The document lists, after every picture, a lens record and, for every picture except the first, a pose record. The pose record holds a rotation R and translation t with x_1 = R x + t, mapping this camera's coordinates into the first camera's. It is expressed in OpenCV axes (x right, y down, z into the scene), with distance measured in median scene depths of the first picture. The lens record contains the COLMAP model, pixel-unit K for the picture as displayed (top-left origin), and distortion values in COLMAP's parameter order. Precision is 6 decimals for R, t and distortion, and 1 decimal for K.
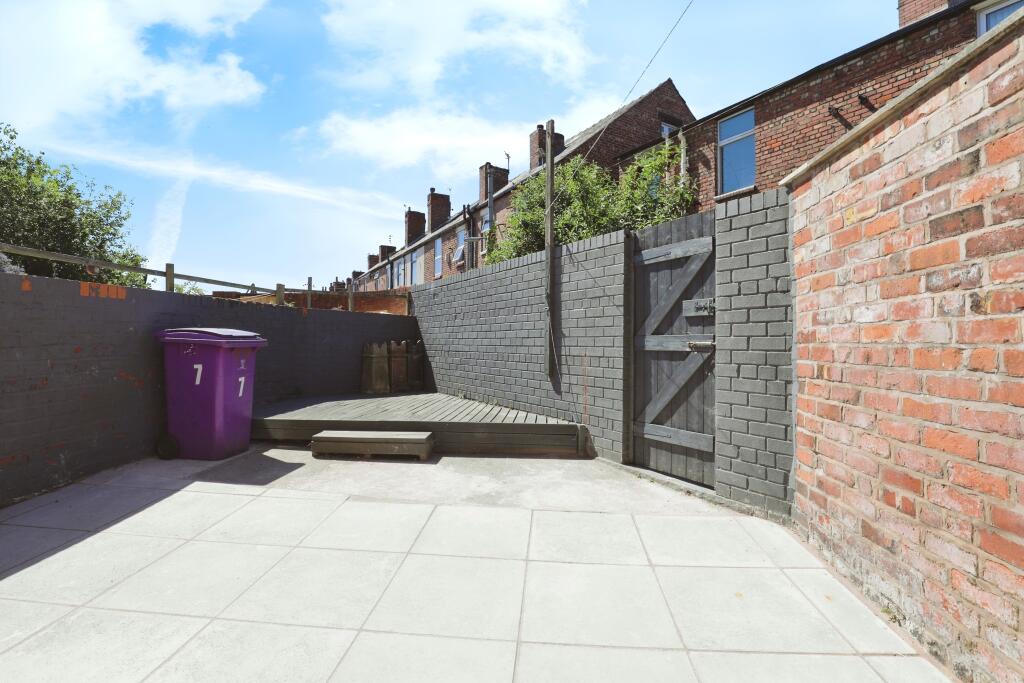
lens RADIAL K [[480.5, 0, 510.3], [0, 480.5, 338.0], [0, 0, 1]] dist [-0.028456, 0.000181]
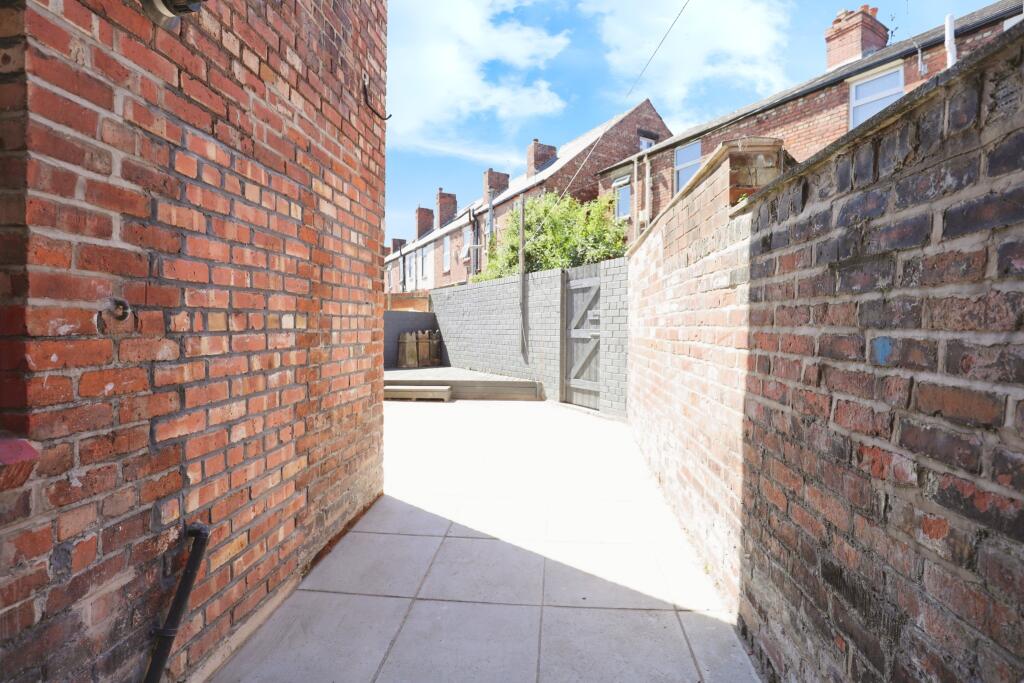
lens RADIAL K [[480.5, 0, 510.3], [0, 480.5, 338.0], [0, 0, 1]] dist [-0.028456, 0.000181]
pose [[0.999894, -0.004379, -0.013865, 0.073372], [0.004819, 0.999483, 0.031793, -0.027412], [0.013718, -0.031857, 0.999398, -0.701441]]
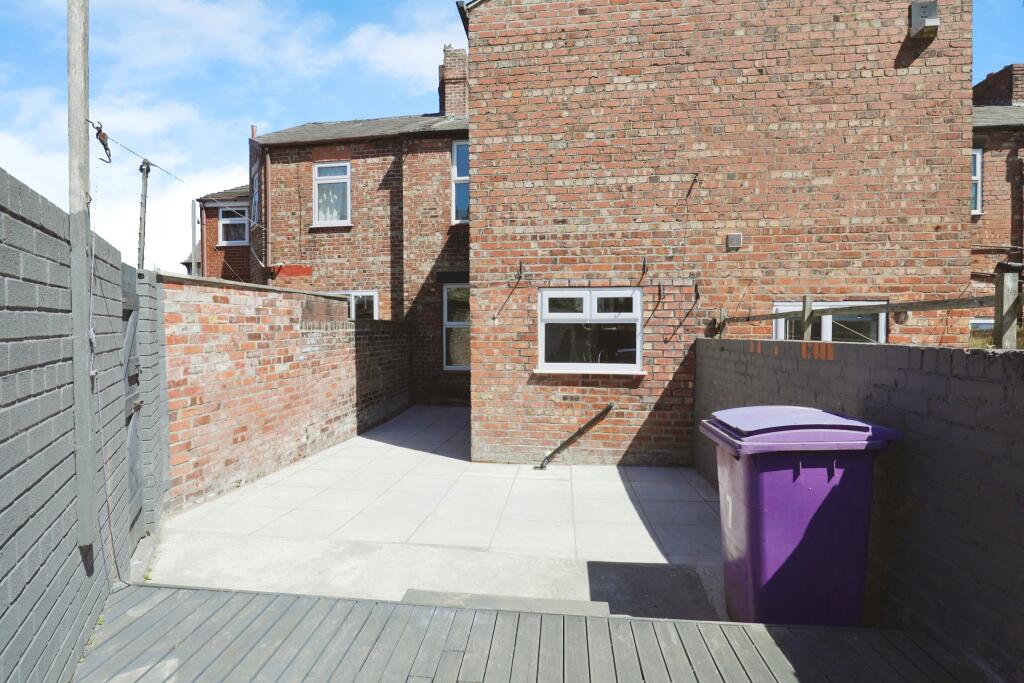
lens RADIAL K [[466.9, 0, 502.0], [0, 466.9, 340.4], [0, 0, 1]] dist [-0.011150, 0.005445]
pose [[-0.999489, -0.007467, 0.031096, -0.299004], [-0.006875, 0.999794, 0.019093, -0.109593], [-0.031232, 0.018870, -0.999334, 1.521676]]
